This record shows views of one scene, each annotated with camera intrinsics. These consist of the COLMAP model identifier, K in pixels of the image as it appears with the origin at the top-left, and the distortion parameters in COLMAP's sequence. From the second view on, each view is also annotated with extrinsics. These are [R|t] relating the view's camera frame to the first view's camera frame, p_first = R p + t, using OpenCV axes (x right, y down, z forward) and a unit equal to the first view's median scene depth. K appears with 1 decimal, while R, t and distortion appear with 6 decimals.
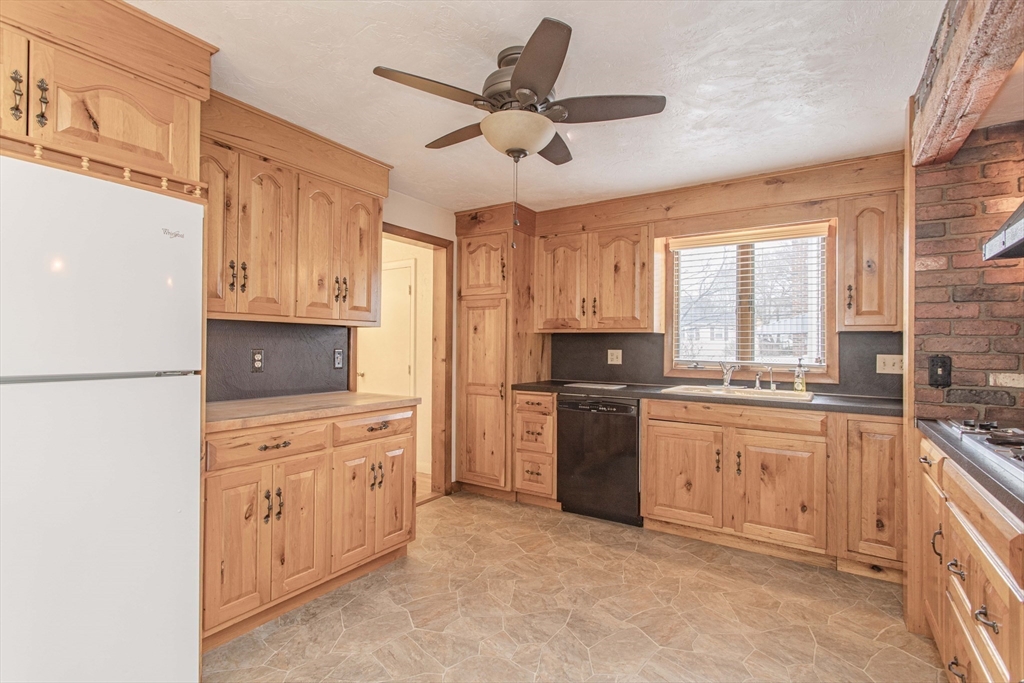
lens RADIAL K [[484.3, 0, 510.9], [0, 484.3, 341.1], [0, 0, 1]] dist [0.000314, 0.000616]
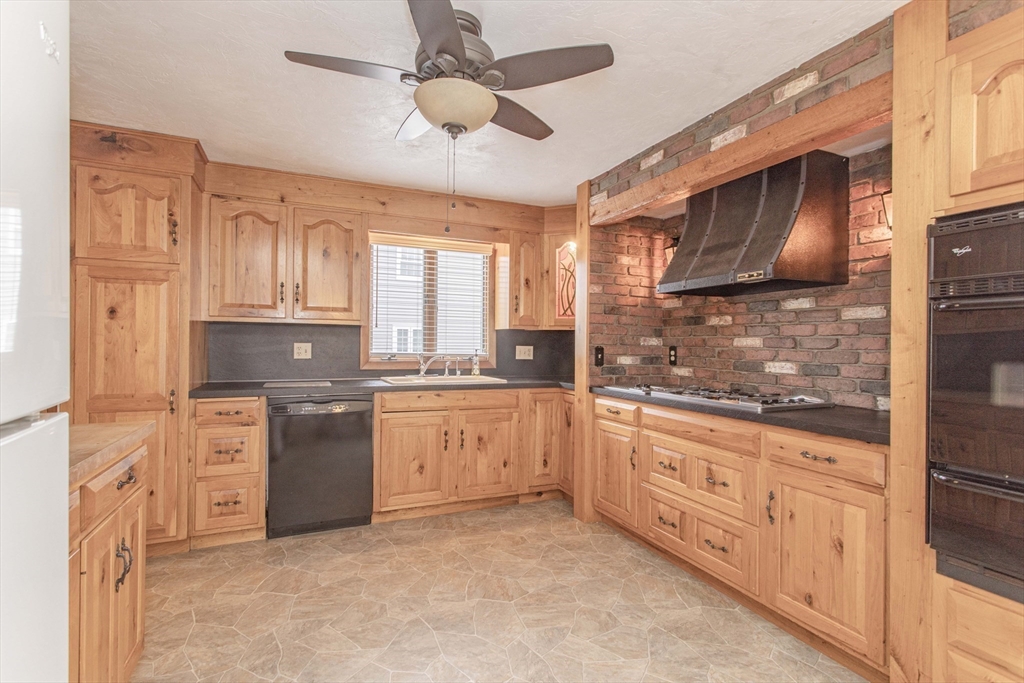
lens RADIAL K [[484.3, 0, 510.9], [0, 484.3, 341.1], [0, 0, 1]] dist [0.000314, 0.000616]
pose [[0.541046, -0.000674, 0.840993, -0.422886], [-0.015147, 0.999830, 0.010546, -0.000610], [-0.840856, -0.018445, 0.540944, 0.249574]]
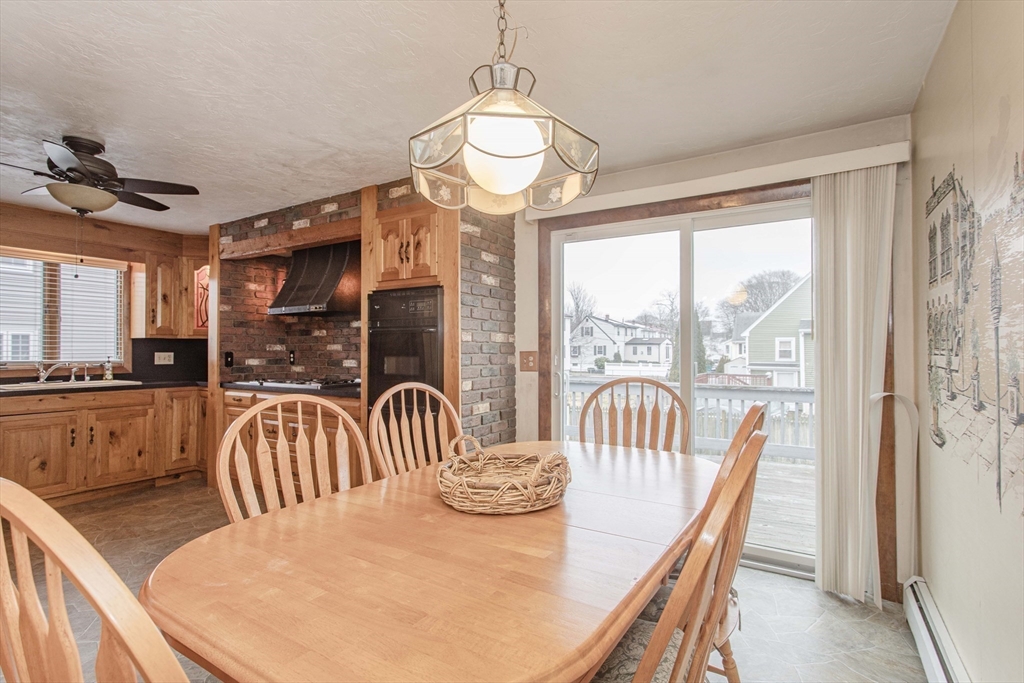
lens RADIAL K [[487.2, 0, 513.9], [0, 487.2, 341.5], [0, 0, 1]] dist [-0.001805, -0.000217]
pose [[-0.036690, 0.003746, 0.999320, -0.856375], [-0.009221, 0.999949, -0.004087, -0.012363], [-0.999284, -0.009365, -0.036653, -0.109509]]
